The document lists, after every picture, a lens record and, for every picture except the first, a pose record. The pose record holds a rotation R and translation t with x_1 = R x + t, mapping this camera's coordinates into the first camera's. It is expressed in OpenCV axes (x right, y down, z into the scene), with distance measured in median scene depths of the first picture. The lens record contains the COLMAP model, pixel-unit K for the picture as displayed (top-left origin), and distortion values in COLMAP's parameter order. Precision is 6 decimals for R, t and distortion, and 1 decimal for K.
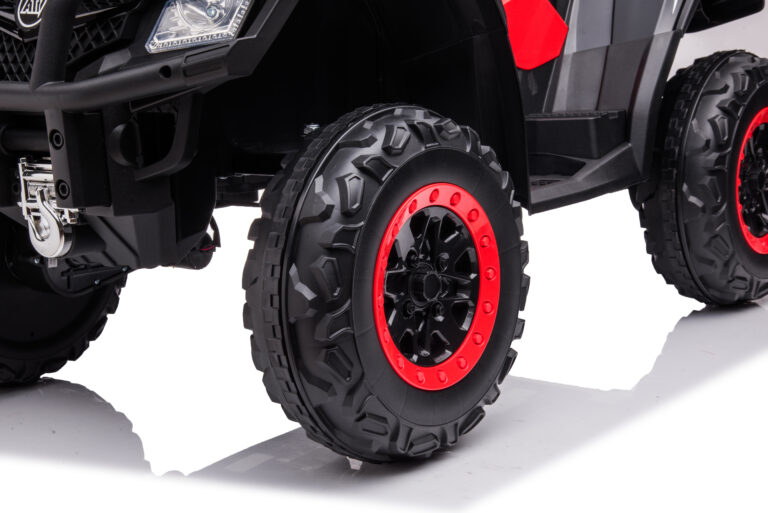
lens RADIAL K [[1479.0, 0, 379.7], [0, 1479.0, 260.7], [0, 0, 1]] dist [0.234999, 0.000000]
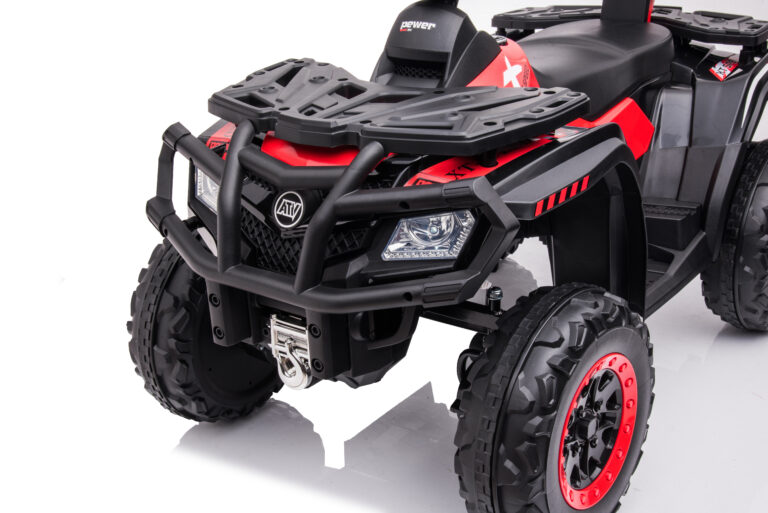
lens RADIAL K [[1095.9, 0, 370.7], [0, 1095.9, 246.5], [0, 0, 1]] dist [0.055872, 0.000000]
pose [[0.999907, 0.013107, -0.003875, -0.155015], [-0.012269, 0.985688, 0.168132, -0.295166], [0.006023, -0.168068, 0.985757, 0.075146]]
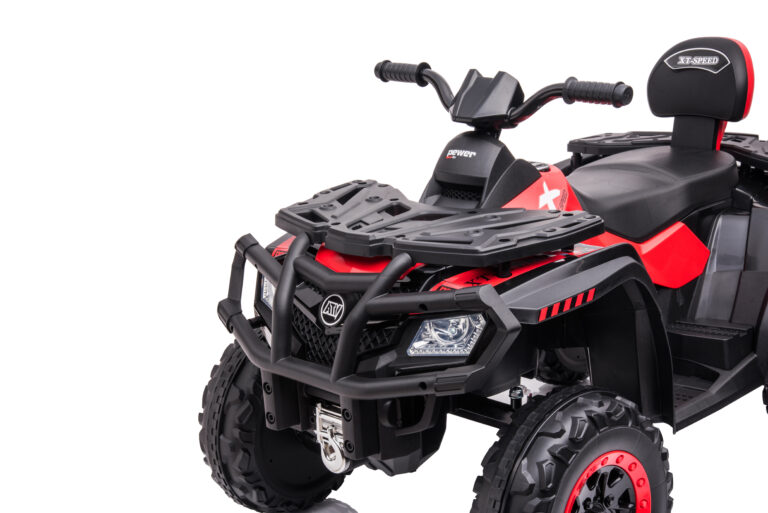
lens RADIAL K [[1262.5, 0, 366.9], [0, 1262.5, 259.1], [0, 0, 1]] dist [0.227596, 0.000000]
pose [[0.990542, 0.039113, -0.131515, -0.033983], [-0.030163, 0.997135, 0.069372, -0.305615], [0.133852, -0.064749, 0.988884, -0.221108]]
